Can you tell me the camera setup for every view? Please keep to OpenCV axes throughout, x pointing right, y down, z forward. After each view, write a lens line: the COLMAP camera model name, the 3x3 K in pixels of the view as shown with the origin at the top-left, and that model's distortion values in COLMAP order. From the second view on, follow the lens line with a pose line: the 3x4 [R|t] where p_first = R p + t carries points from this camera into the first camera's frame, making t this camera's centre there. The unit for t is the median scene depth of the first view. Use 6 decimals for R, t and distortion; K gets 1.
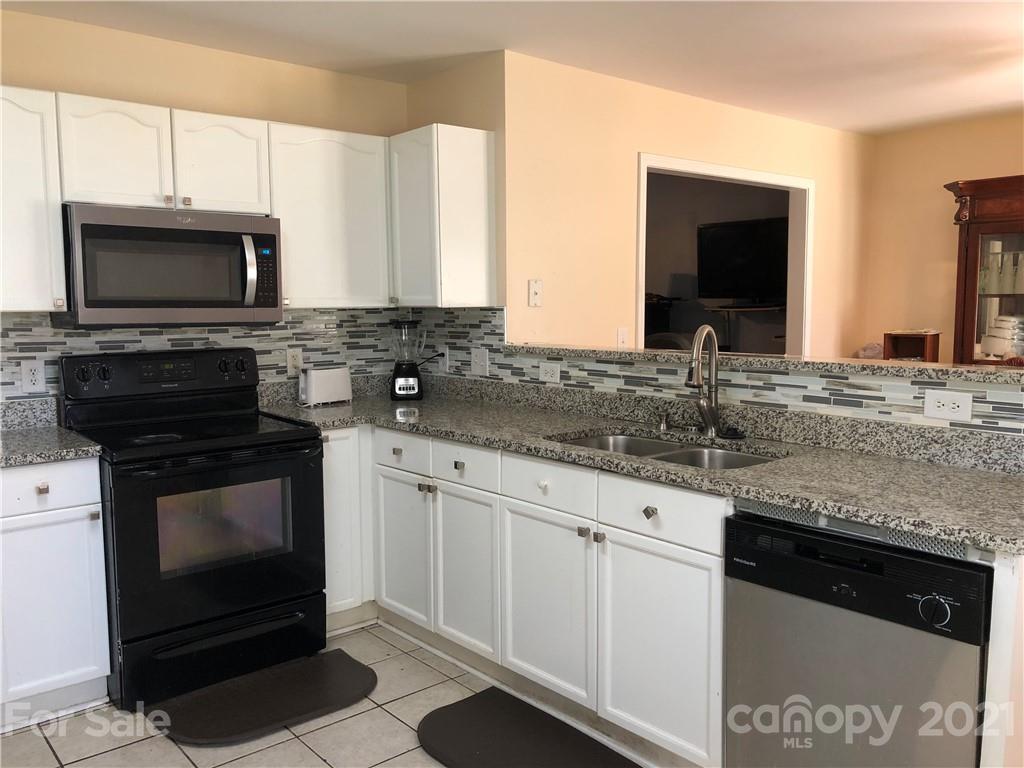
lens RADIAL K [[840.2, 0, 508.7], [0, 840.2, 381.6], [0, 0, 1]] dist [0.044605, -0.054728]
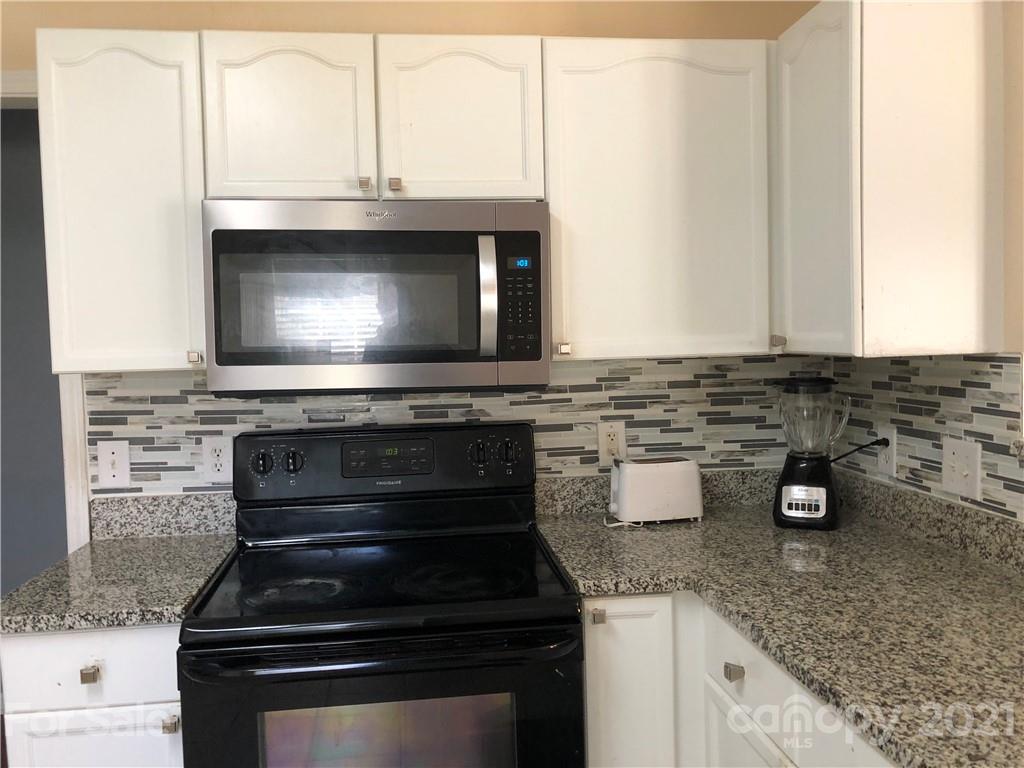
lens RADIAL K [[840.2, 0, 503.5], [0, 840.2, 378.4], [0, 0, 1]] dist [0.044605, -0.054728]
pose [[0.834620, 0.016395, -0.550582, 0.013477], [-0.036620, 0.998997, -0.025763, -0.055665], [0.549608, 0.041664, 0.834383, 0.481824]]
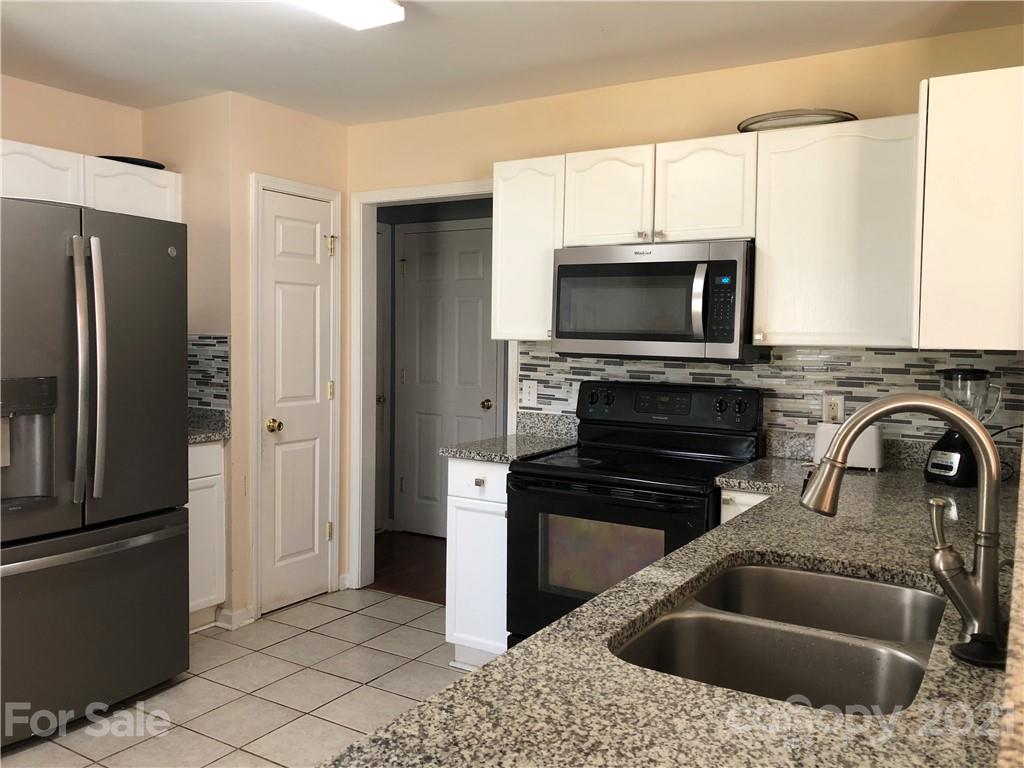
lens RADIAL K [[840.2, 0, 501.8], [0, 840.2, 383.4], [0, 0, 1]] dist [0.044605, -0.054728]
pose [[0.299664, 0.067684, -0.951641, 0.455932], [-0.112193, 0.993059, 0.035301, -0.046541], [0.947425, 0.096190, 0.305177, 0.474008]]
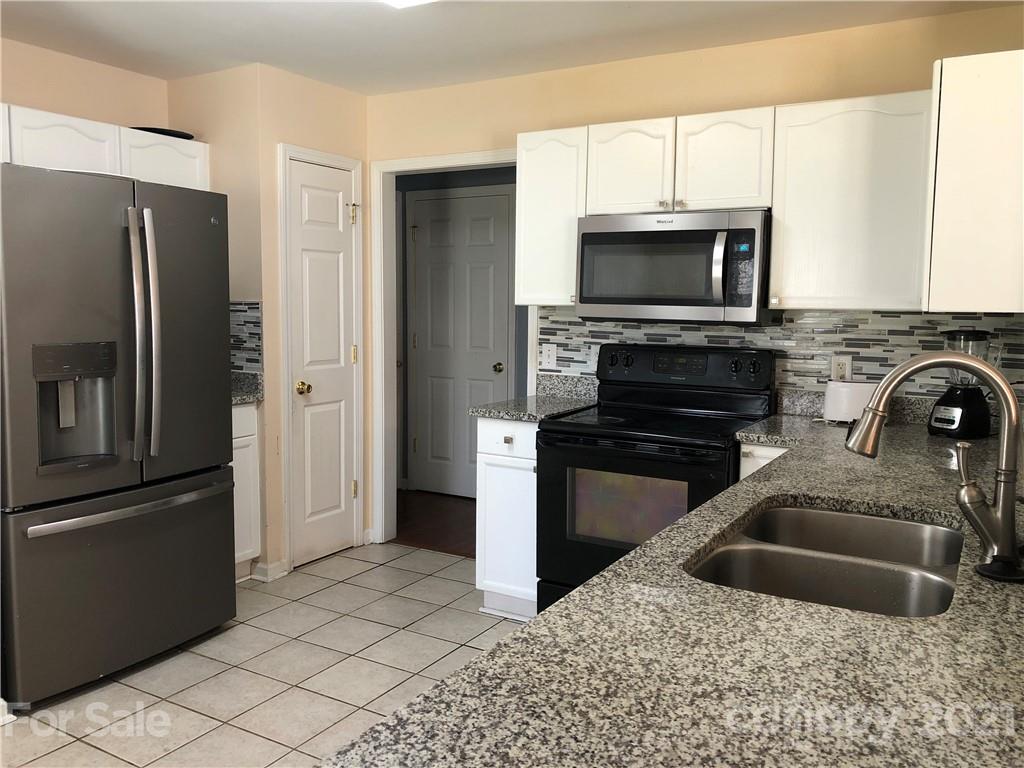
lens RADIAL K [[840.2, 0, 503.7], [0, 840.2, 386.0], [0, 0, 1]] dist [0.044605, -0.054728]
pose [[0.320811, 0.108917, -0.940860, 0.488700], [-0.107715, 0.991117, 0.078006, -0.041503], [0.940998, 0.076319, 0.329693, 0.411522]]
